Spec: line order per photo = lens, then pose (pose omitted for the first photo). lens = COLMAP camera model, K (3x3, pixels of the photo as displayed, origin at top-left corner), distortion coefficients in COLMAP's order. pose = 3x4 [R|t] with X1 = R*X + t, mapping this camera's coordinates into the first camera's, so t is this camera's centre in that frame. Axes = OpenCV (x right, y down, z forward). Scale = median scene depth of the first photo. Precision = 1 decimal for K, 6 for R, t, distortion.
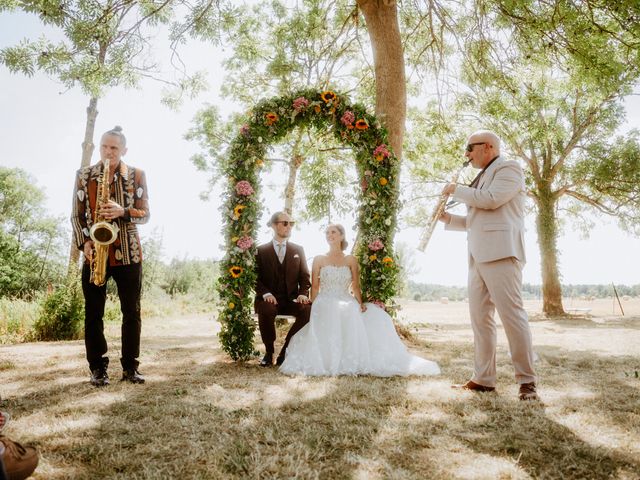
lens RADIAL K [[494.1, 0, 320.0], [0, 494.1, 240.0], [0, 0, 1]] dist [-0.092502, 0.012061]
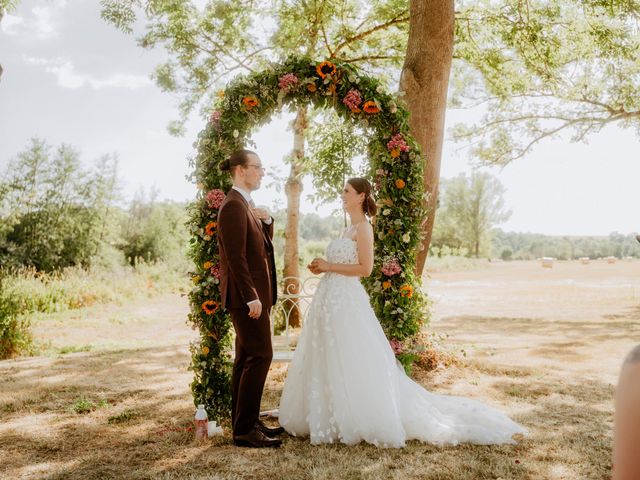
lens RADIAL K [[754.8, 0, 336.2], [0, 754.8, 245.3], [0, 0, 1]] dist [0.010429, 0.000736]
pose [[0.999424, -0.013614, -0.031101, 0.065390], [0.016819, 0.994306, 0.105230, -0.150606], [0.029491, -0.105692, 0.993962, -0.167760]]
